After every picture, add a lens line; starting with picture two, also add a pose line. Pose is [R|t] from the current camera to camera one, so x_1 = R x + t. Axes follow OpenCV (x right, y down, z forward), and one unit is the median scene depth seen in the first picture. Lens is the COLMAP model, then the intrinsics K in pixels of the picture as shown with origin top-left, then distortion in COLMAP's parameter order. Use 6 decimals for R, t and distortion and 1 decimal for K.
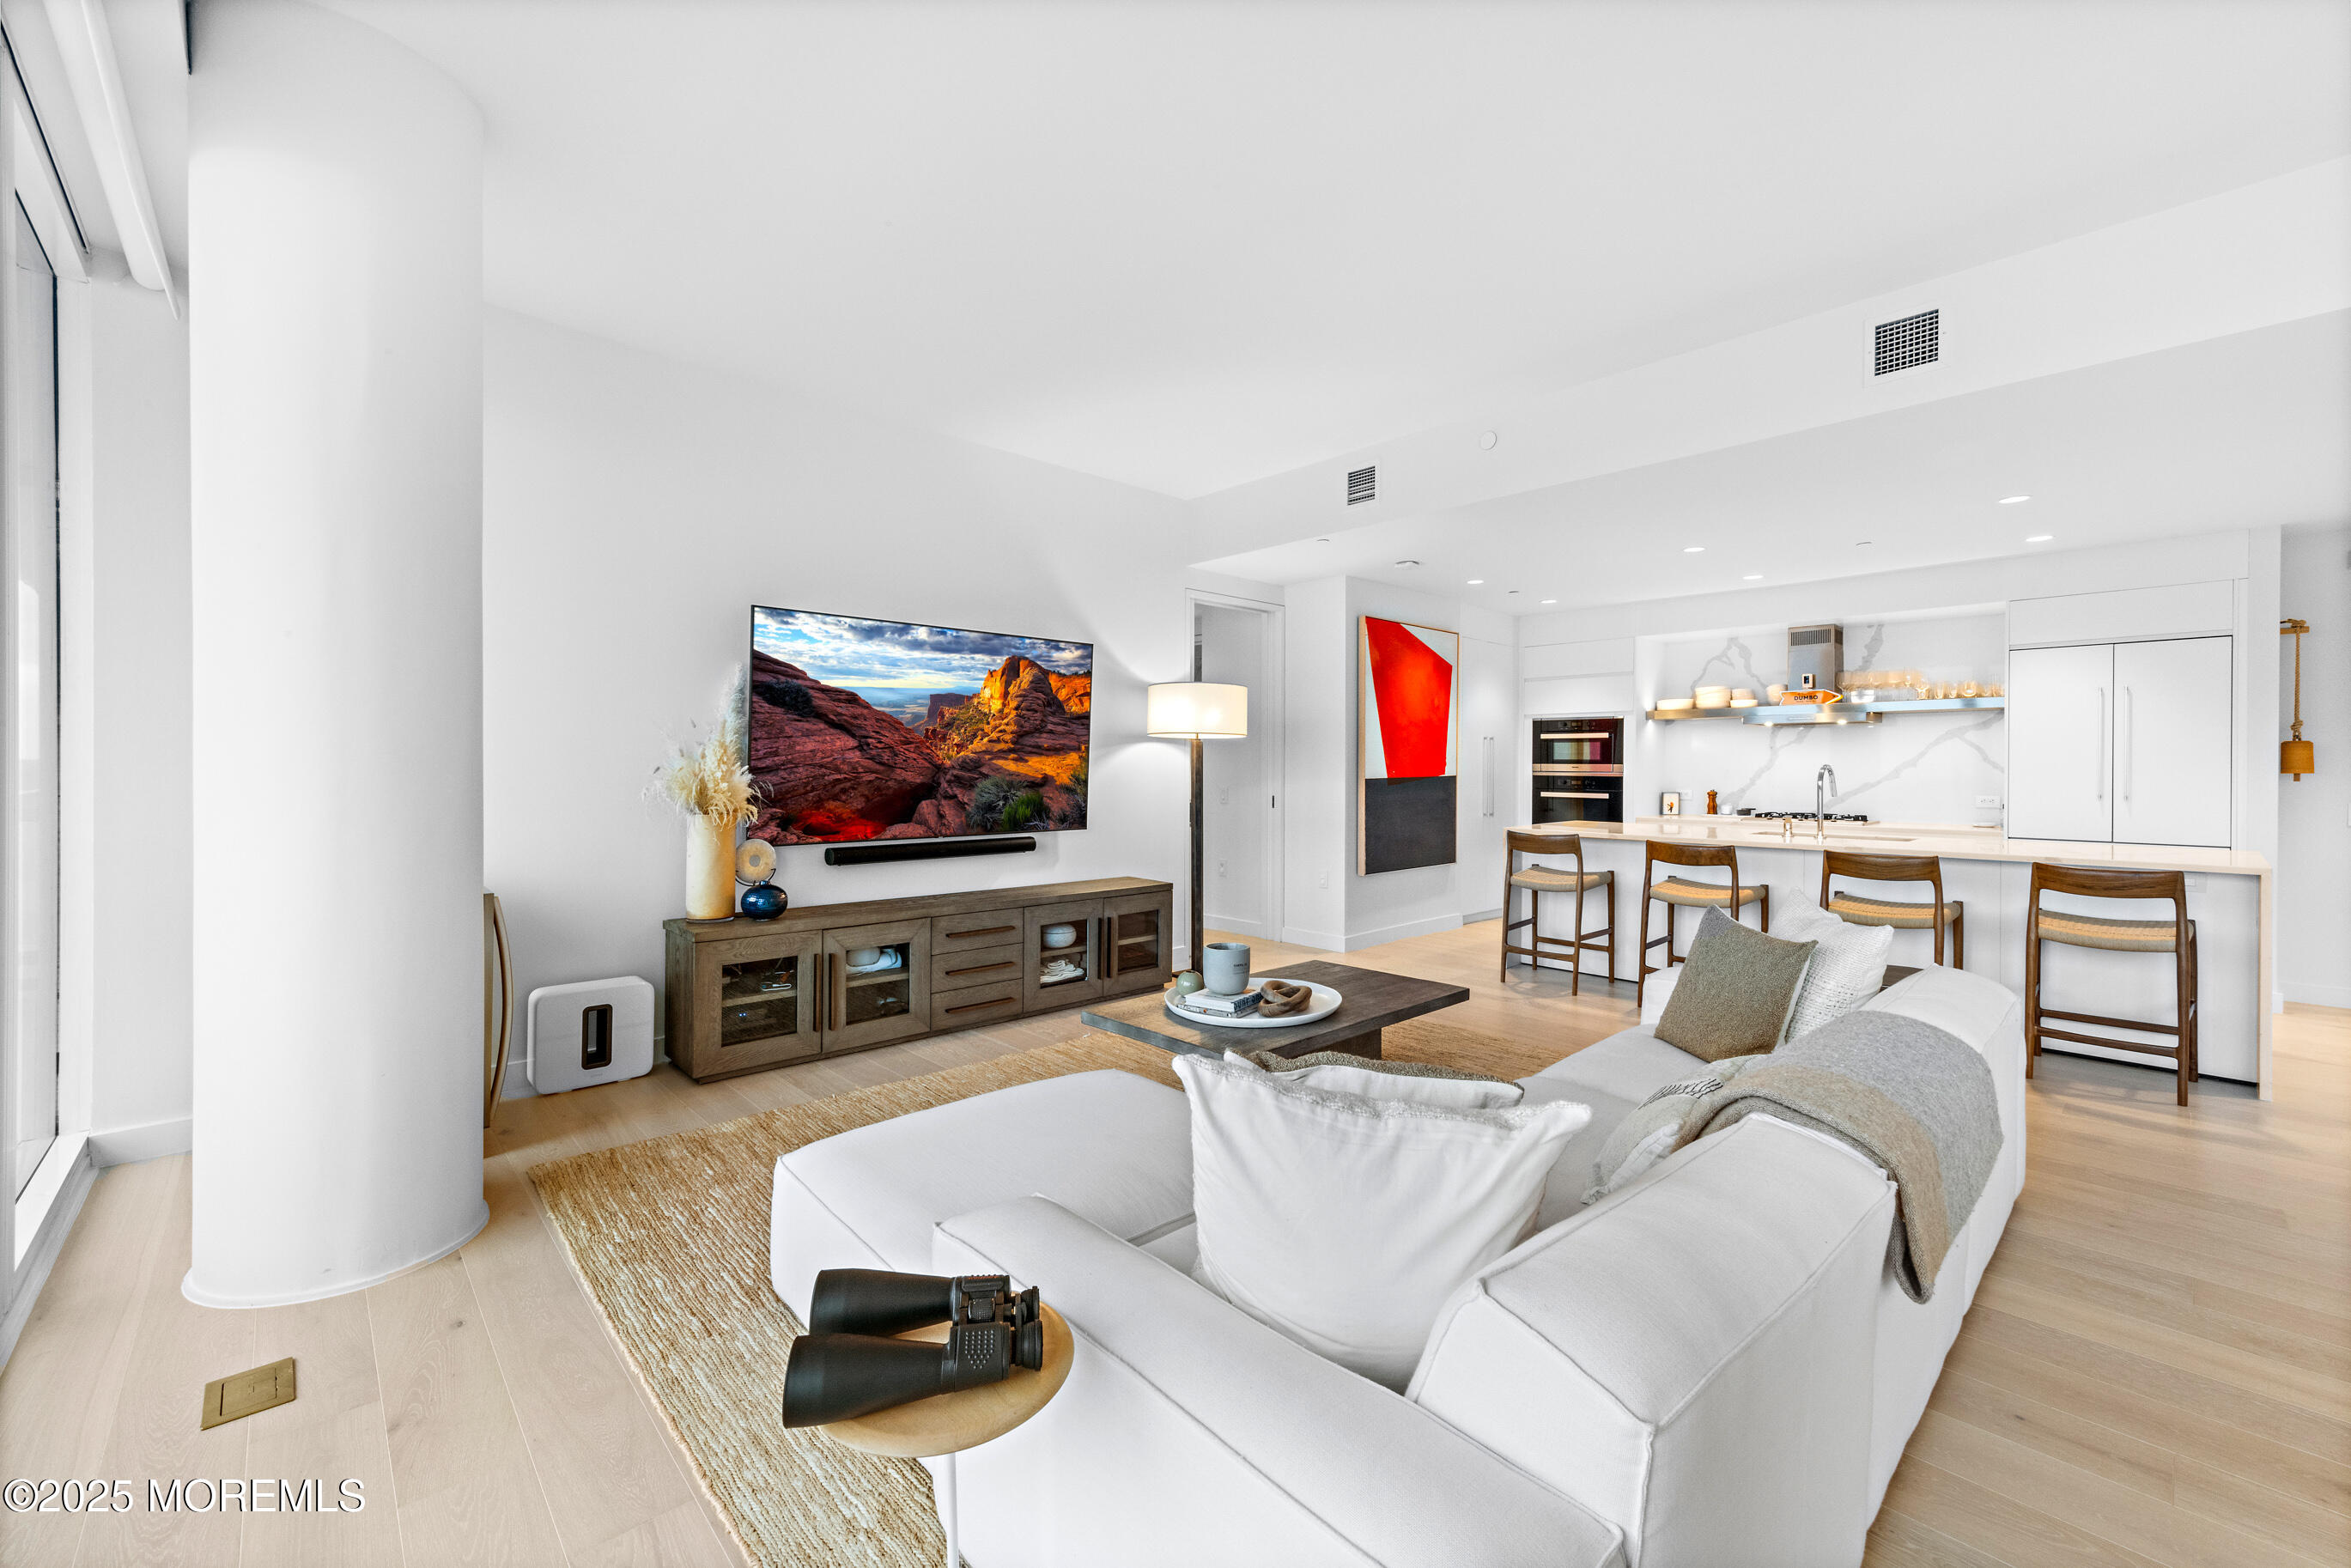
lens RADIAL K [[941.2, 0, 1180.5], [0, 941.2, 772.5], [0, 0, 1]] dist [0.007671, -0.000021]
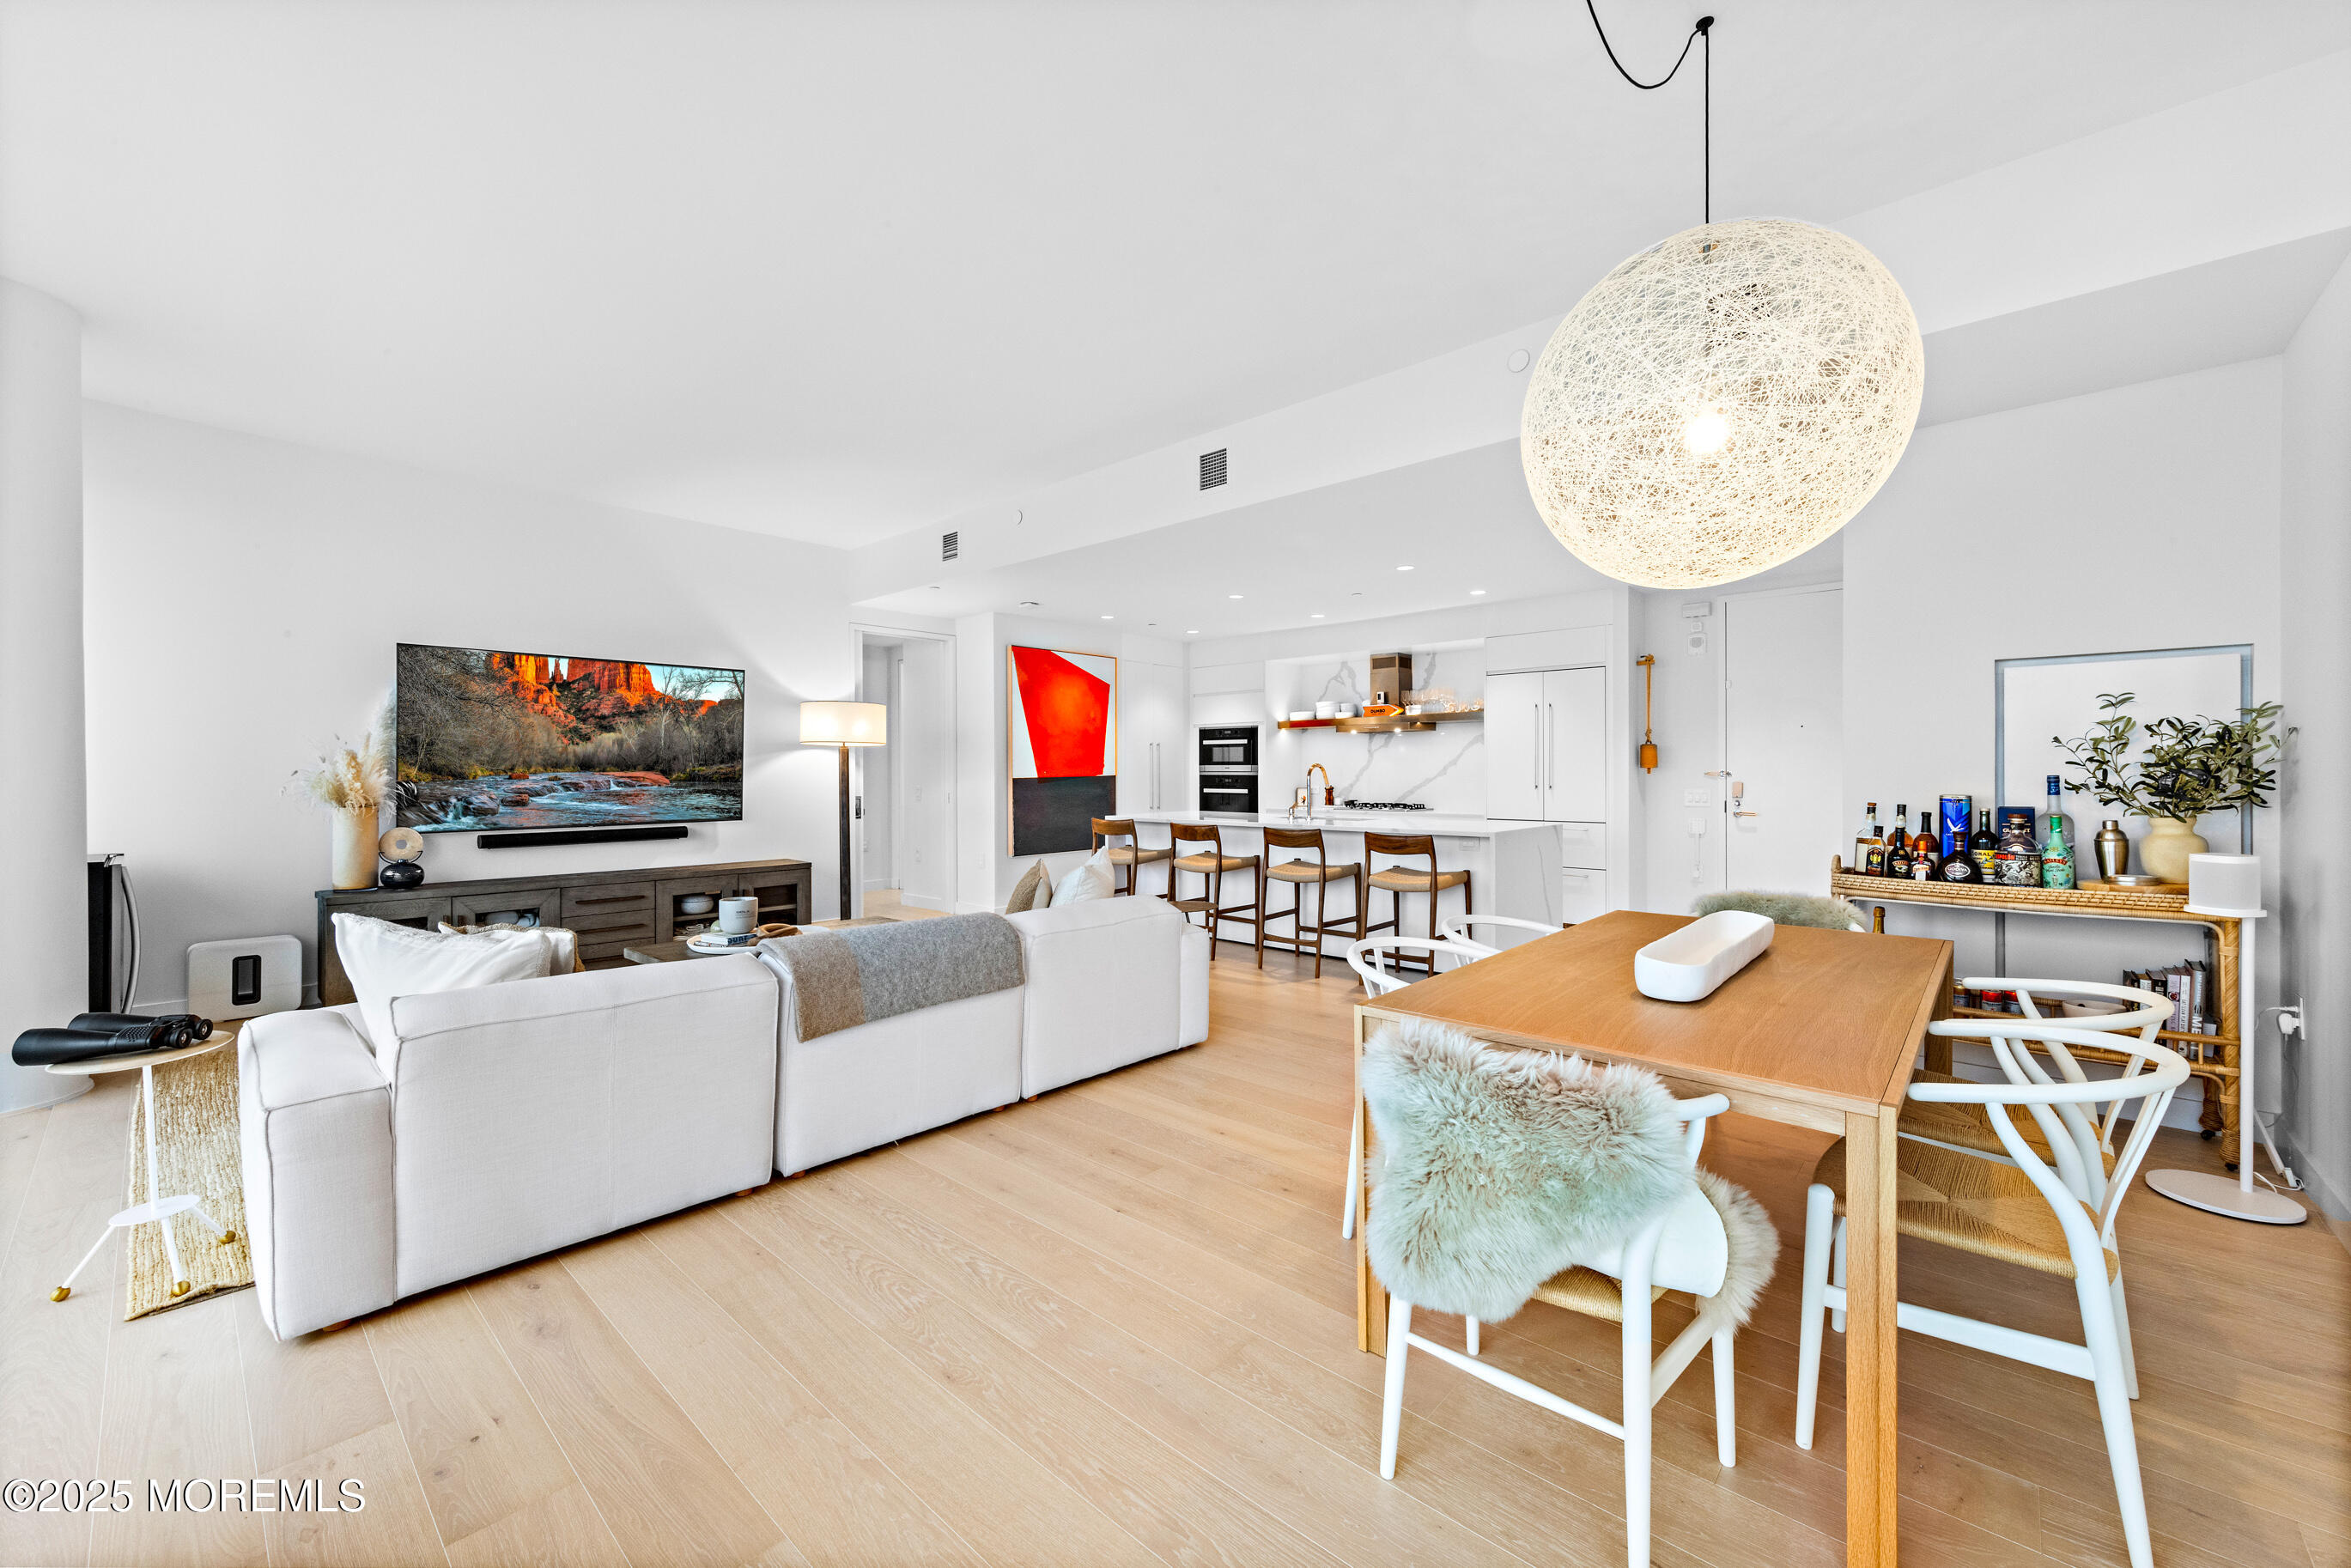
lens RADIAL K [[917.2, 0, 1175.5], [0, 917.2, 784.0], [0, 0, 1]] dist [0.008600, 0.000082]
pose [[0.996948, -0.008201, 0.077631, 0.299100], [0.007635, 0.999942, 0.007585, 0.006312], [-0.077689, -0.006969, 0.996953, -0.194595]]
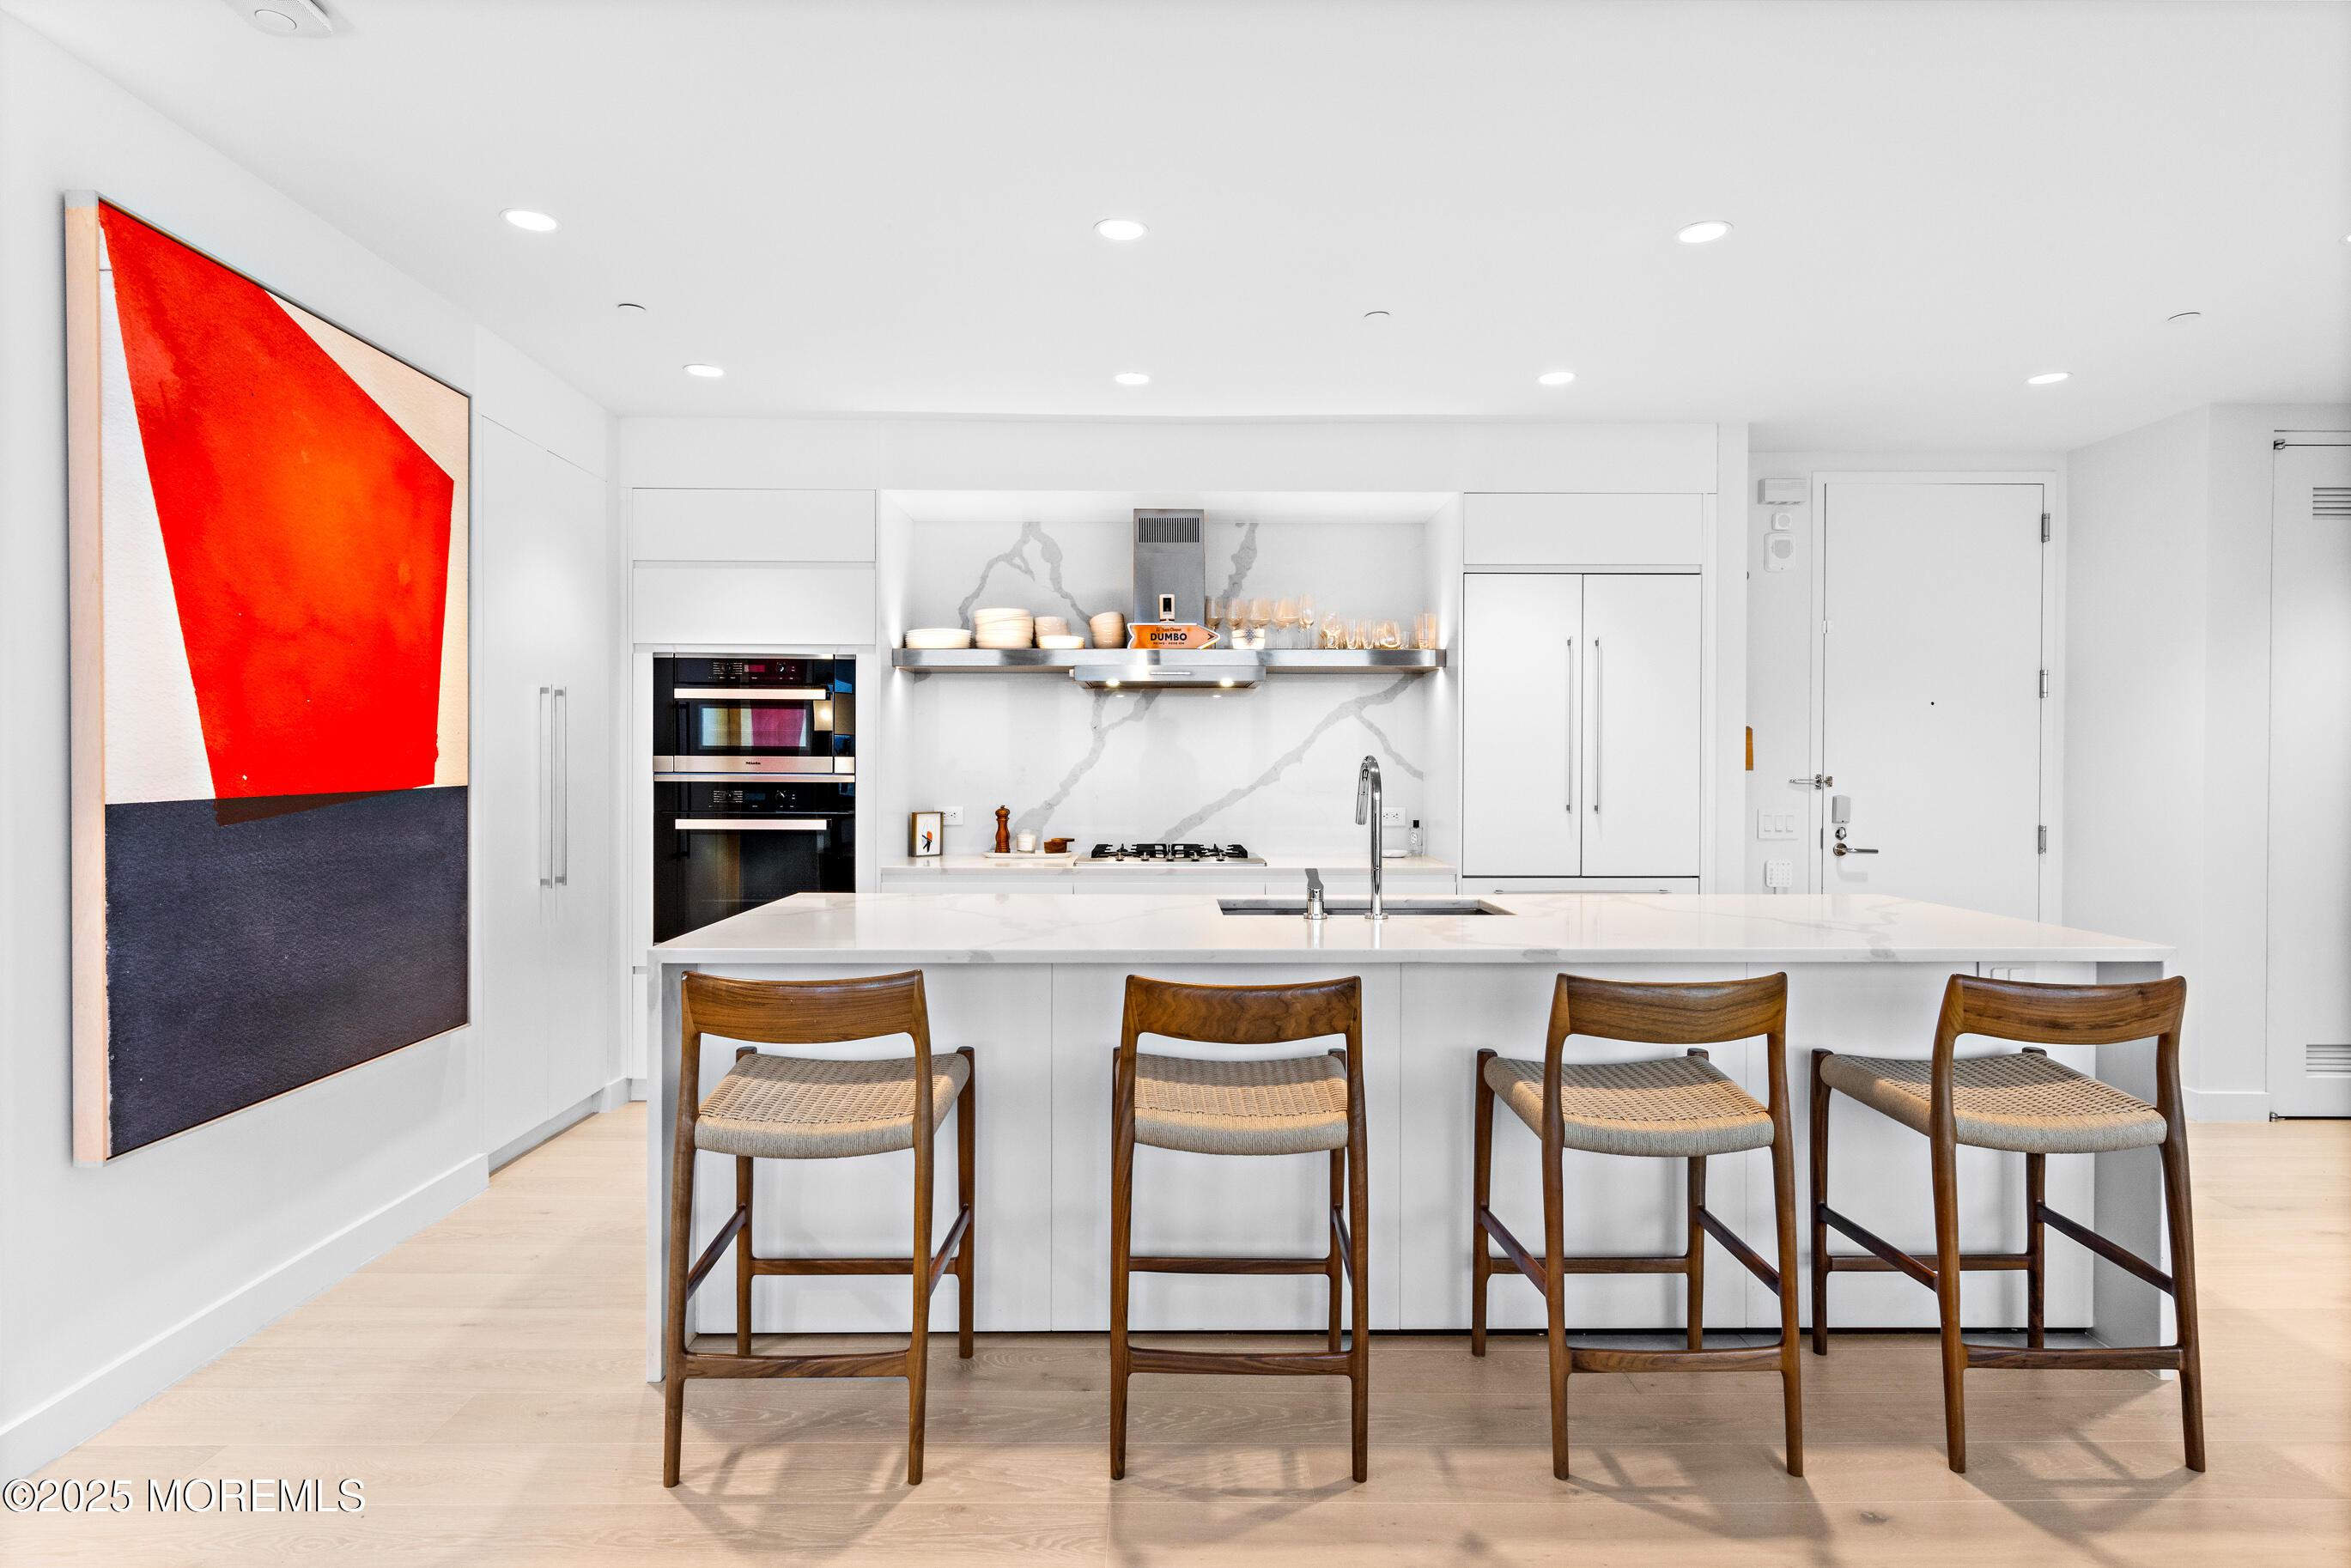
lens RADIAL K [[1219.4, 0, 1175.5], [0, 1219.4, 784.0], [0, 0, 1]] dist [-0.002839, 0.000154]
pose [[0.676047, -0.012432, 0.736754, 0.140477], [0.004903, 0.999911, 0.012374, -0.002098], [-0.736842, -0.004753, 0.676048, 0.516265]]
